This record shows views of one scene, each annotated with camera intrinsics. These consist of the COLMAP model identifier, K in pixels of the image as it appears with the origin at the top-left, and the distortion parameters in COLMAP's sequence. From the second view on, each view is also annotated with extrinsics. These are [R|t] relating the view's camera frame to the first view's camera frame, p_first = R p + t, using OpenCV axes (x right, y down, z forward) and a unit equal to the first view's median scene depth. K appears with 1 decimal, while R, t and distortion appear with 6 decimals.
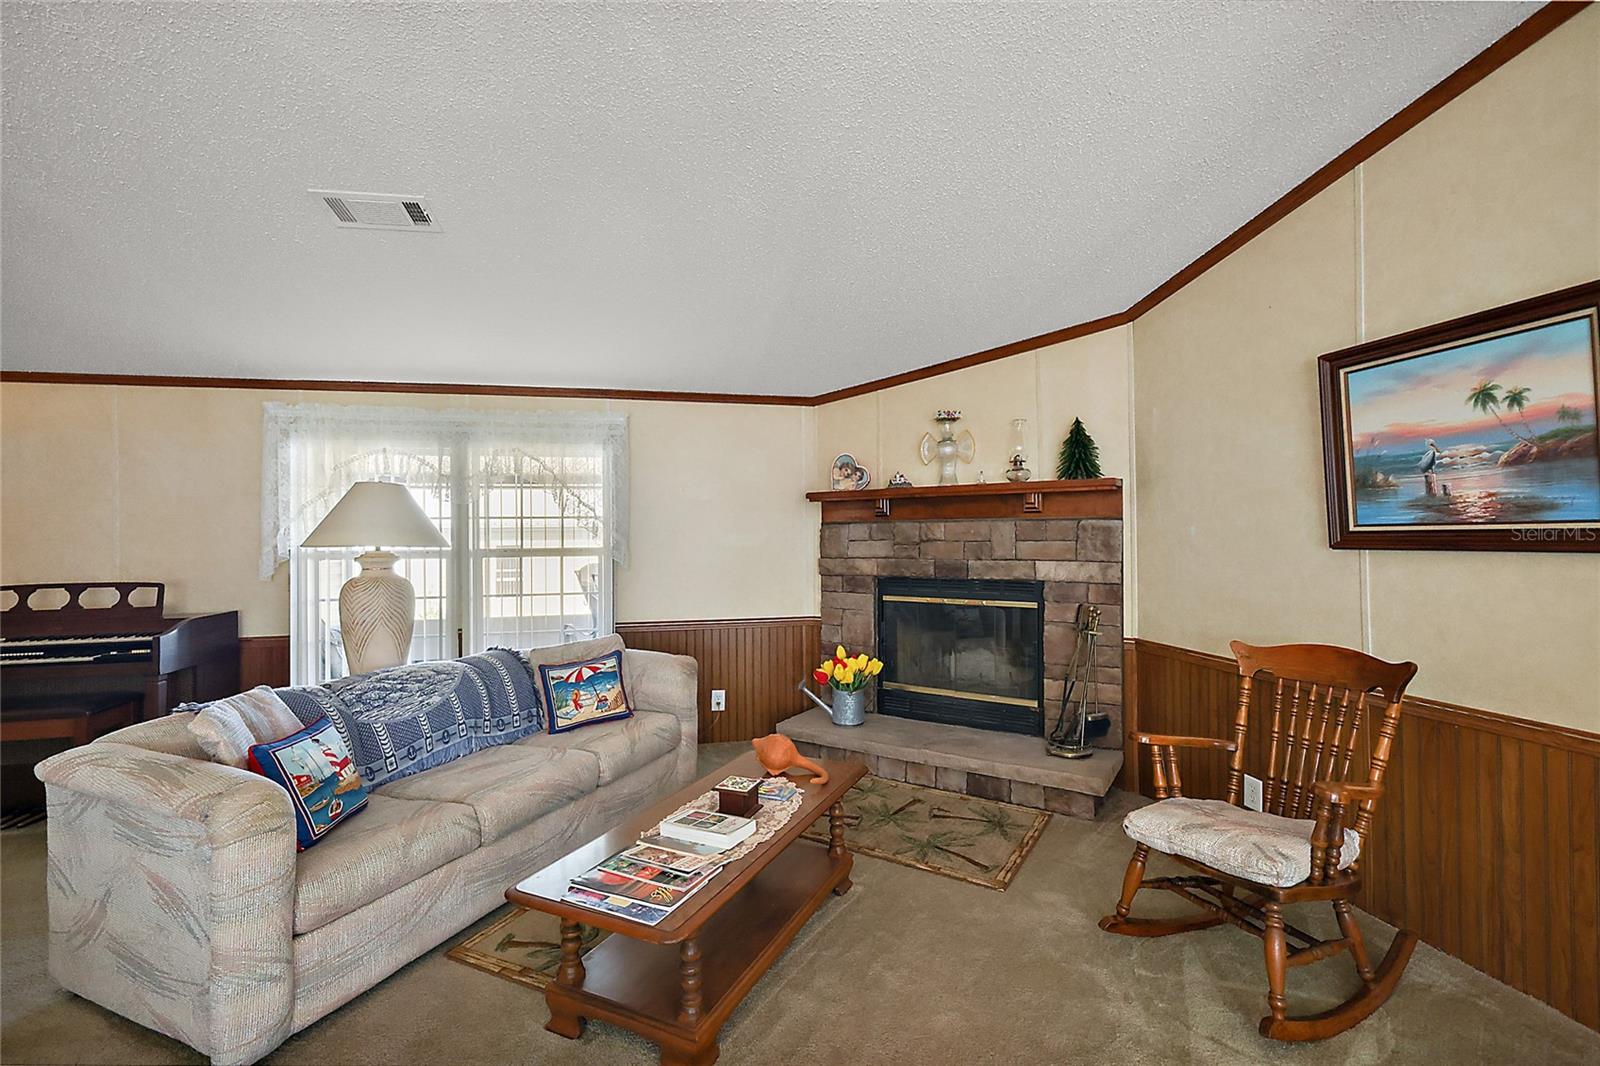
lens RADIAL K [[697.4, 0, 803.6], [0, 697.4, 528.1], [0, 0, 1]] dist [0.003454, 0.000777]
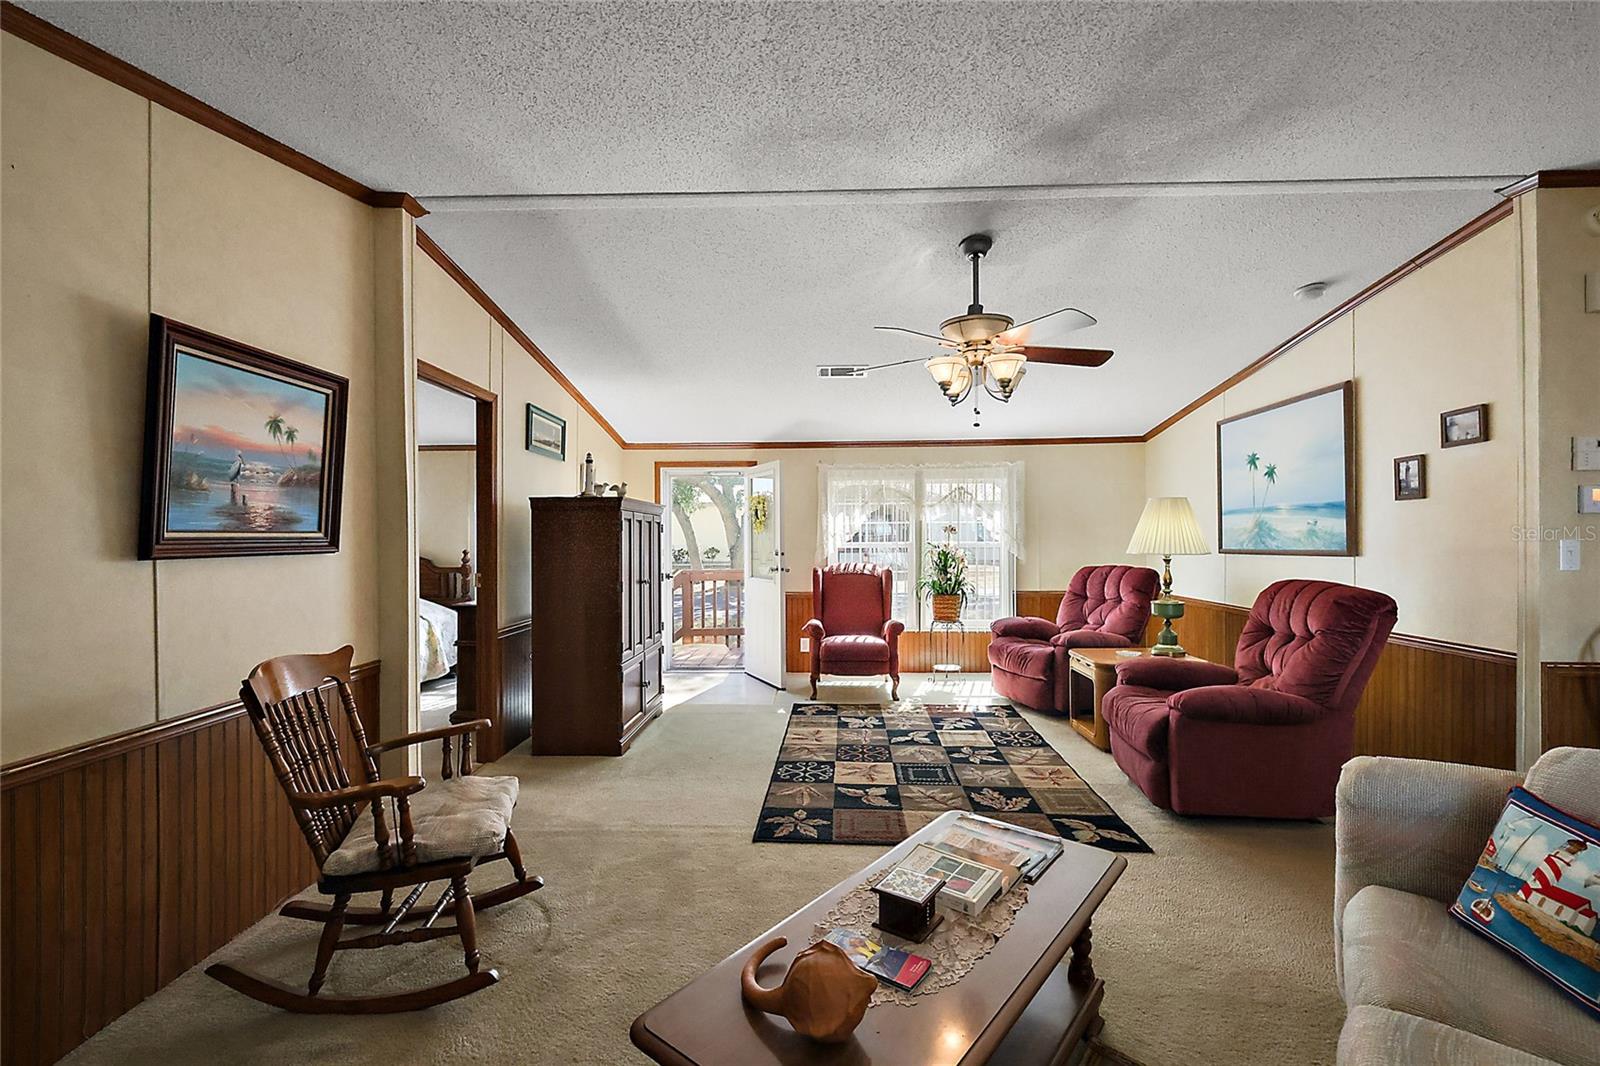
lens RADIAL K [[697.4, 0, 801.7], [0, 697.4, 533.1], [0, 0, 1]] dist [0.003454, 0.000777]
pose [[-0.971309, 0.015225, 0.237333, -0.107697], [0.011181, 0.999769, -0.018376, 0.016111], [-0.237558, -0.015195, -0.971254, 1.150840]]
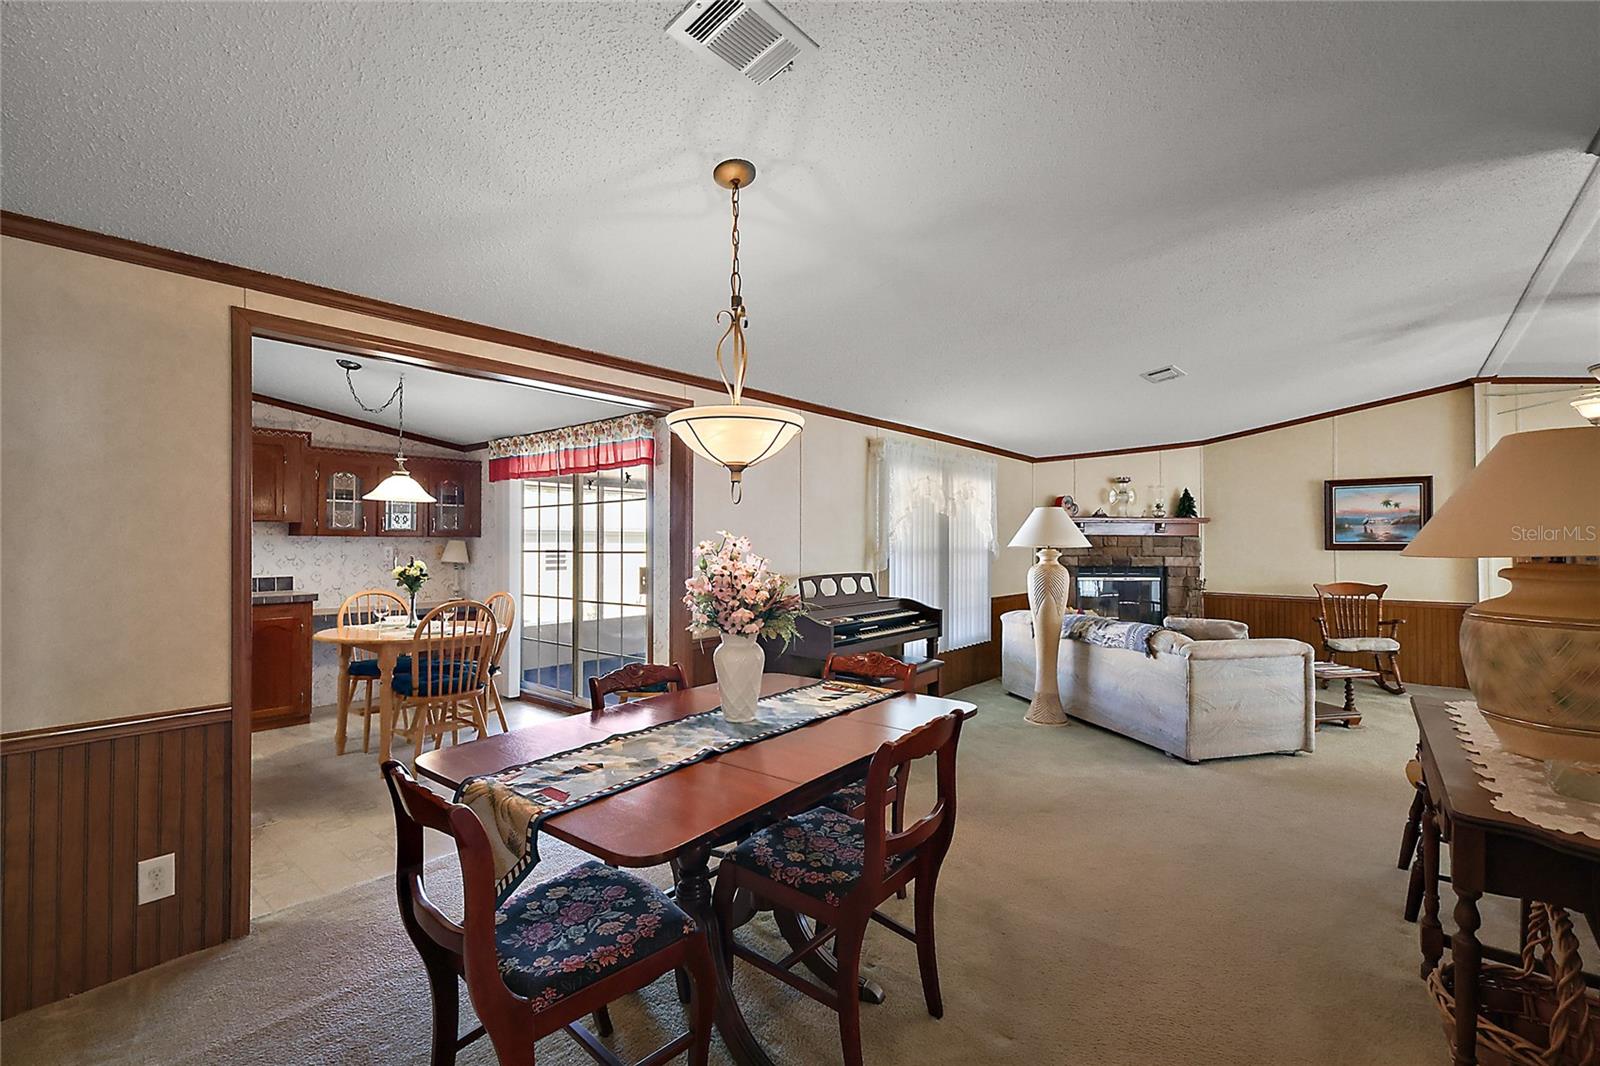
lens RADIAL K [[697.4, 0, 799.9], [0, 697.4, 534.7], [0, 0, 1]] dist [0.003454, 0.000777]
pose [[0.777156, 0.021327, 0.628946, -1.905774], [-0.017430, 0.999772, -0.012365, 0.028307], [-0.629067, -0.001353, 0.777350, 0.108626]]
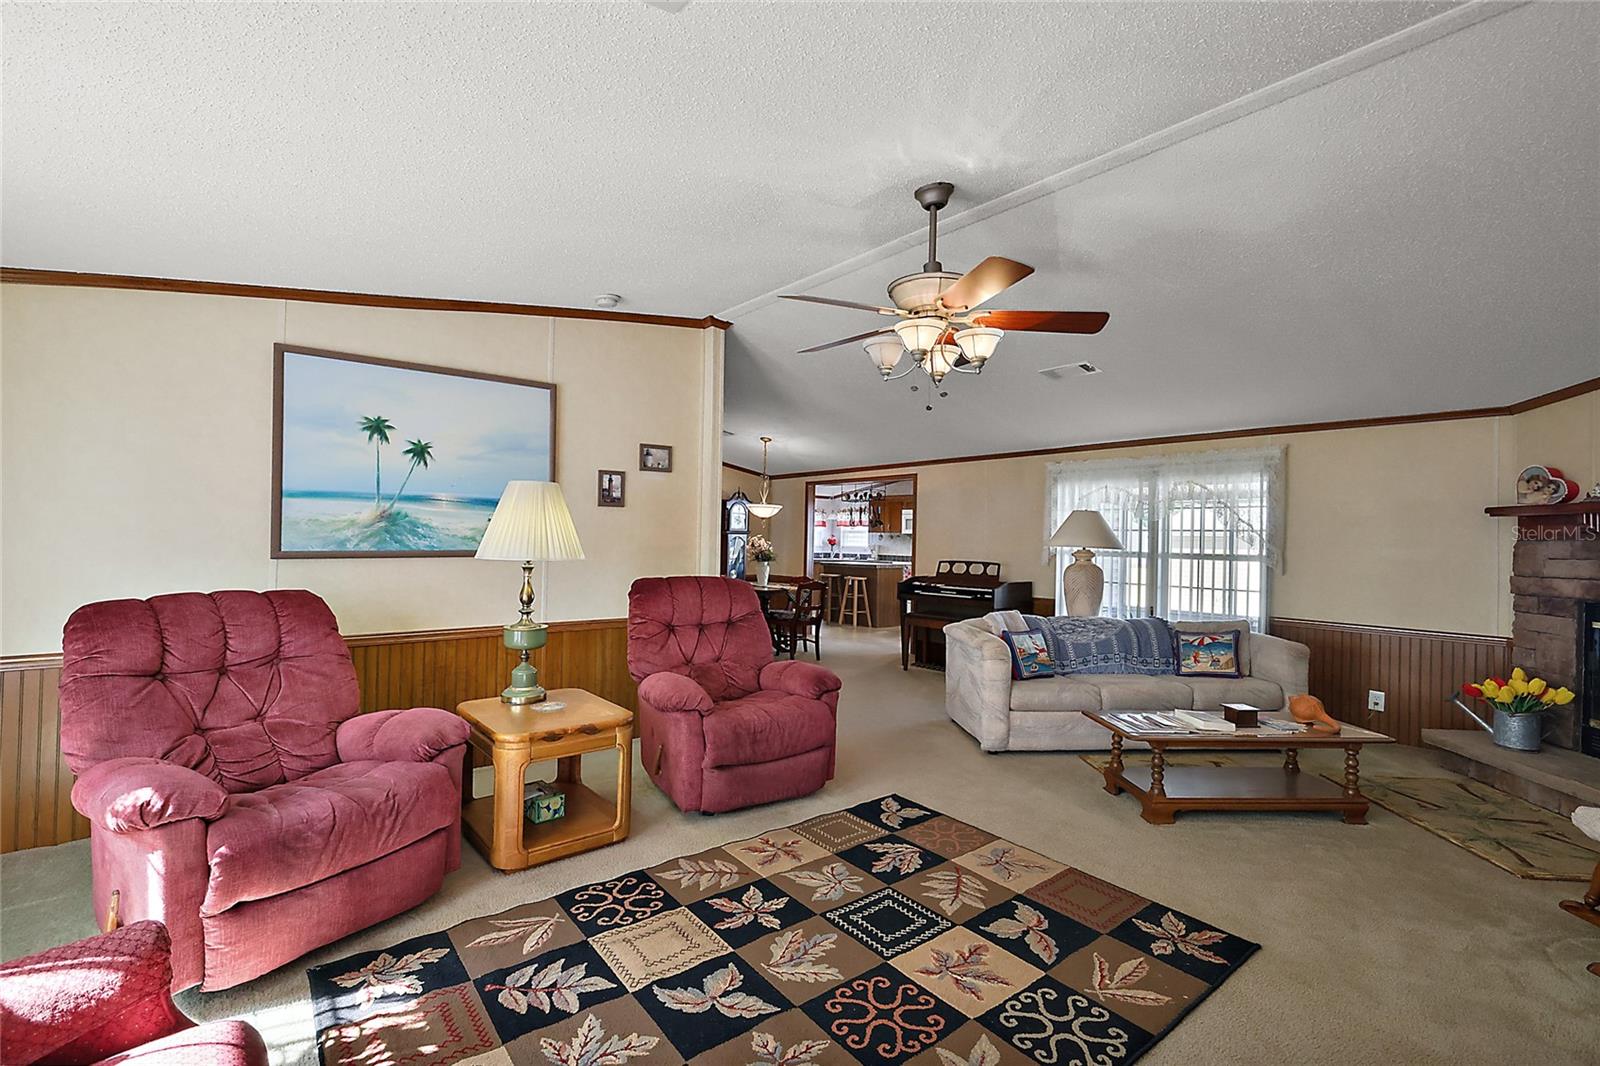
lens RADIAL K [[697.4, 0, 805.1], [0, 697.4, 538.0], [0, 0, 1]] dist [0.003454, 0.000777]
pose [[0.471589, 0.019261, -0.881608, 0.540517], [-0.015073, 0.999791, 0.013780, -0.009389], [0.881690, 0.006790, 0.471781, -0.388359]]
